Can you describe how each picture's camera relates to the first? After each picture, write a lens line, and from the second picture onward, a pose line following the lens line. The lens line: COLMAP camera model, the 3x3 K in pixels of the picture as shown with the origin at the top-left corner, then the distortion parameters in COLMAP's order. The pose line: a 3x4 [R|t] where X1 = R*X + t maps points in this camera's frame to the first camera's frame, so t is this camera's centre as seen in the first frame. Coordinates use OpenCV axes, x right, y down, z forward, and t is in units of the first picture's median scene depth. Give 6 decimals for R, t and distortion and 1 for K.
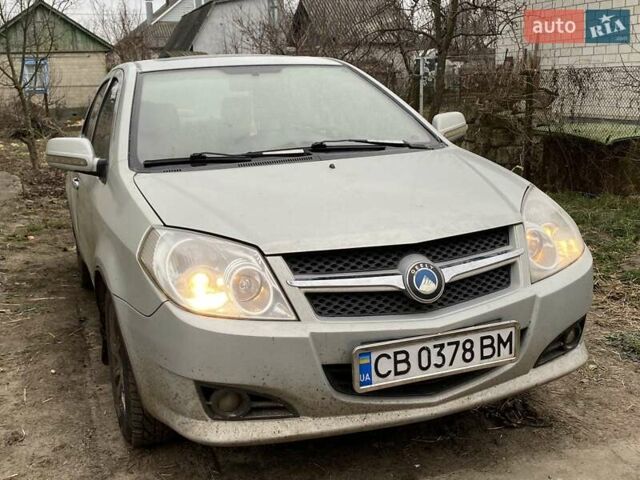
lens RADIAL K [[683.4, 0, 319.0], [0, 683.4, 240.8], [0, 0, 1]] dist [0.058355, 0.000000]
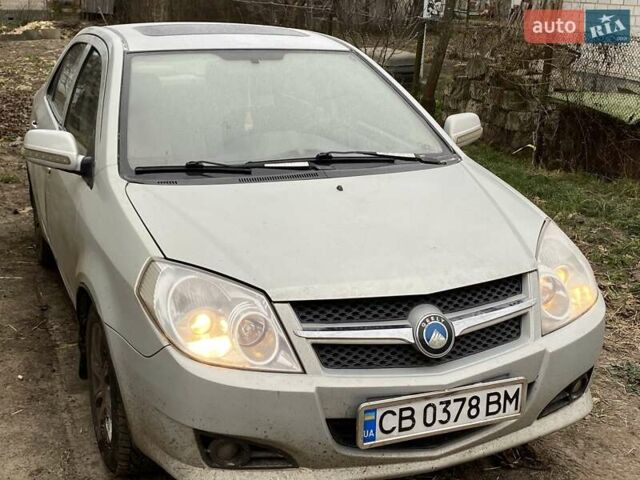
lens RADIAL K [[789.8, 0, 322.6], [0, 789.8, 237.8], [0, 0, 1]] dist [0.065430, 0.000000]
pose [[0.997685, 0.053847, 0.041538, -0.053885], [-0.056576, 0.996108, 0.067590, -0.134318], [-0.037737, -0.069783, 0.996848, -0.096887]]
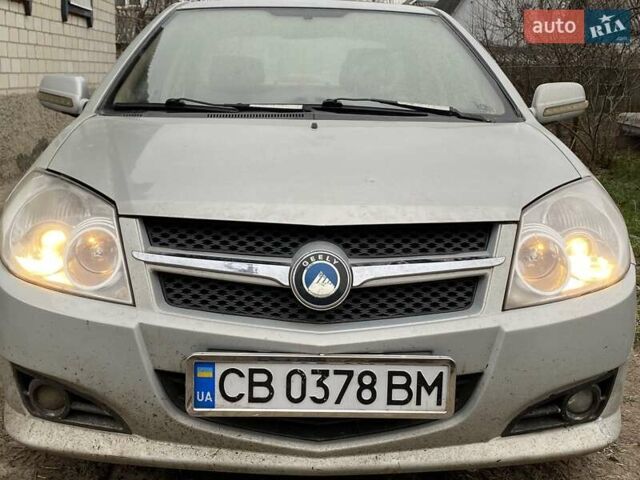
lens RADIAL K [[789.8, 0, 324.7], [0, 789.8, 234.8], [0, 0, 1]] dist [0.065430, 0.000000]
pose [[0.945060, 0.122619, -0.303028, 0.371073], [-0.128734, 0.991679, -0.000207, 0.011795], [0.300481, 0.039206, 0.952982, 0.202337]]
